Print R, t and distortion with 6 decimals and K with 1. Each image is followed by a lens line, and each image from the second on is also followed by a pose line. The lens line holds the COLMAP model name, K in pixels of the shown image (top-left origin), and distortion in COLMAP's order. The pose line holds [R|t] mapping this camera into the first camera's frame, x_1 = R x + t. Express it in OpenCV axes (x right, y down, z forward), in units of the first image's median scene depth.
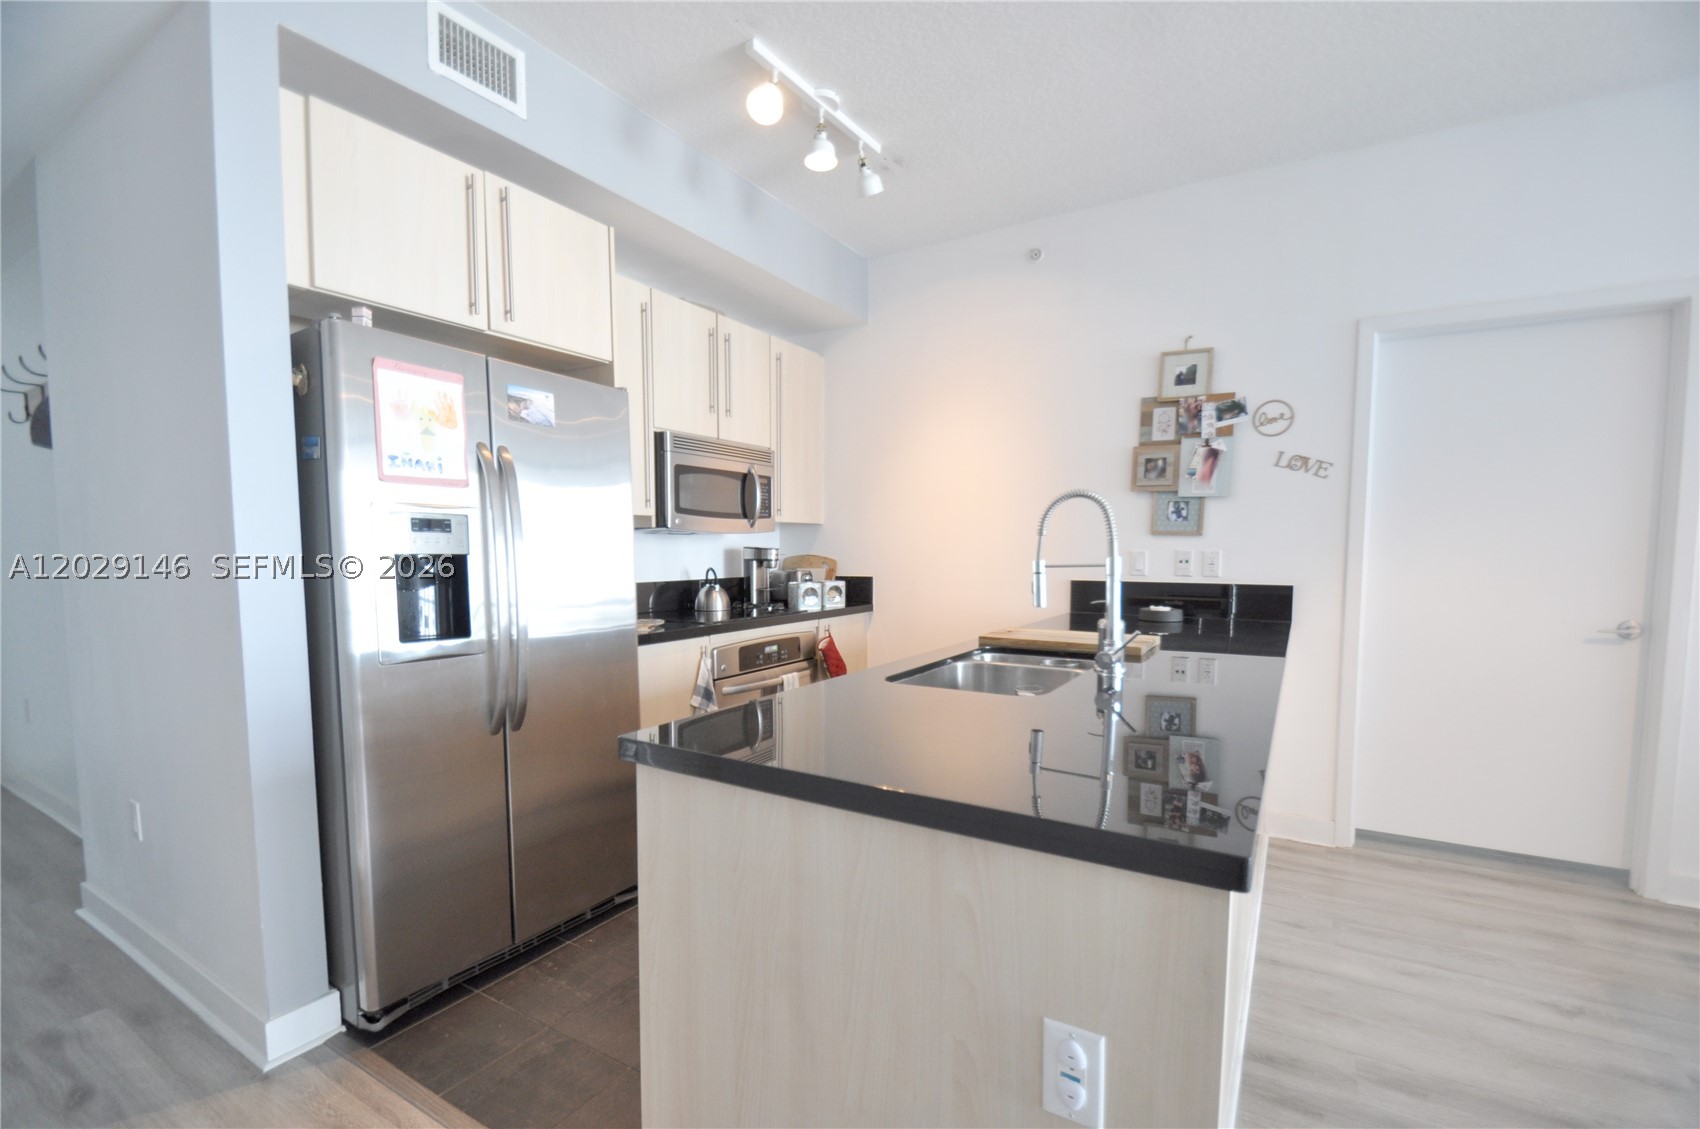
lens RADIAL K [[747.0, 0, 846.7], [0, 747.0, 611.1], [0, 0, 1]] dist [0.001664, 0.000174]
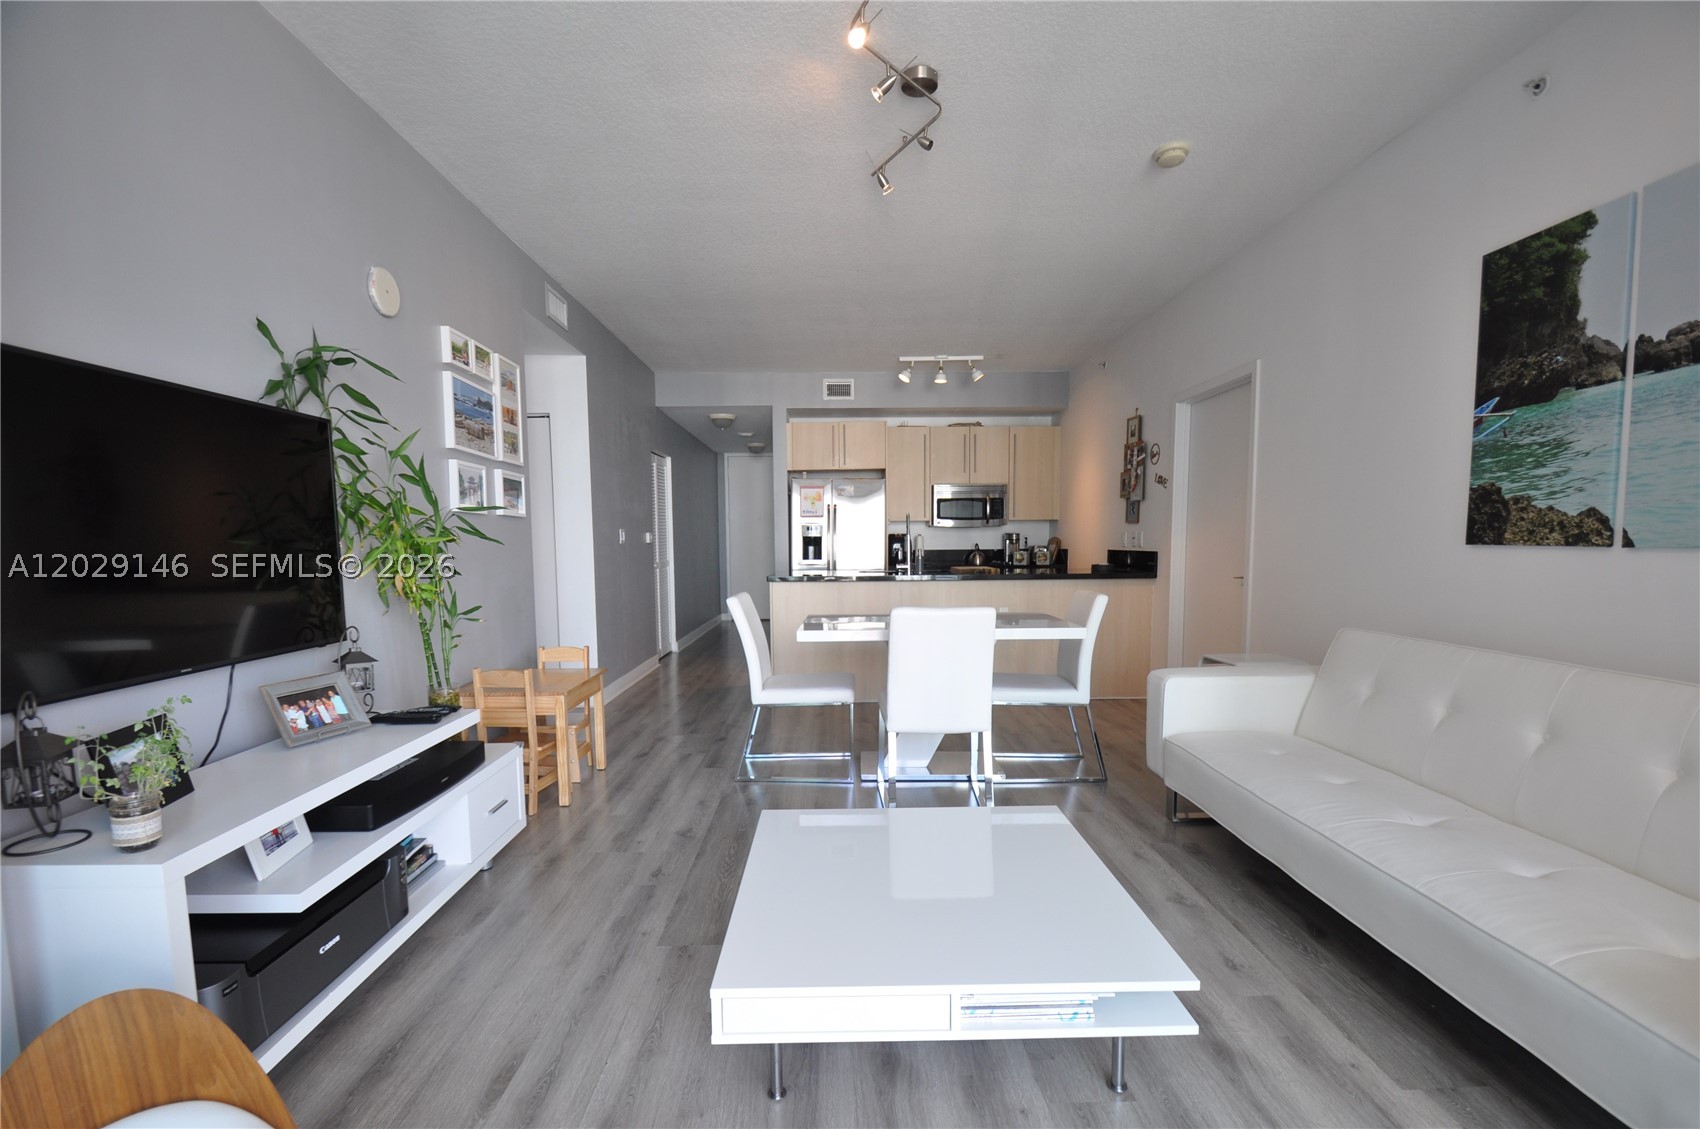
lens RADIAL K [[747.0, 0, 846.7], [0, 747.0, 611.1], [0, 0, 1]] dist [0.001664, 0.000174]
pose [[0.541172, 0.070470, -0.837954, 2.189290], [-0.064213, 0.997036, 0.042378, 0.101960], [0.838457, 0.030874, 0.544093, -0.698806]]
